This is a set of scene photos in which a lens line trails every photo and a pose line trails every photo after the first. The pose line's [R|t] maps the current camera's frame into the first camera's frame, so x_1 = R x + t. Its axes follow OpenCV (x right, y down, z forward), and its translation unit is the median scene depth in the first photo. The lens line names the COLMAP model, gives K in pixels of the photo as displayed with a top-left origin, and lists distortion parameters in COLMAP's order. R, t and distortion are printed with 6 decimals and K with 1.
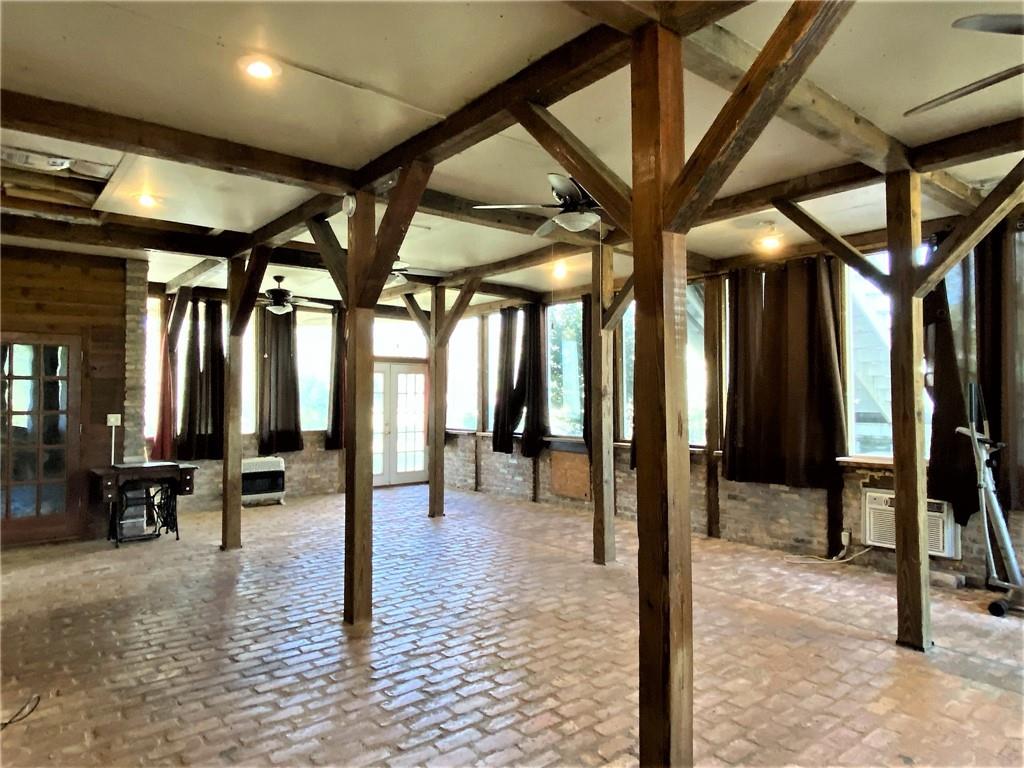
lens RADIAL K [[653.5, 0, 512.0], [0, 653.5, 384.0], [0, 0, 1]] dist [0.067839, -0.000543]
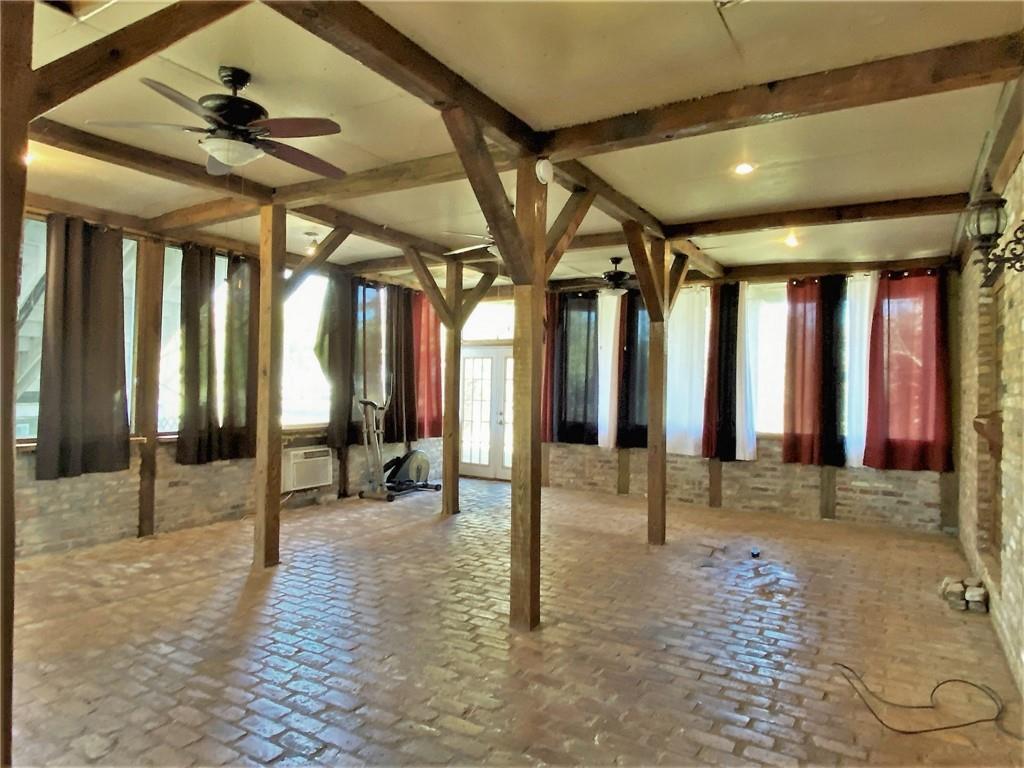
lens RADIAL K [[653.5, 0, 512.0], [0, 653.5, 384.0], [0, 0, 1]] dist [0.067839, -0.000543]
pose [[-0.343837, -0.002941, 0.939025, -0.835661], [-0.039208, 0.999168, -0.011227, 0.025674], [-0.938211, -0.040678, -0.343666, 1.032789]]
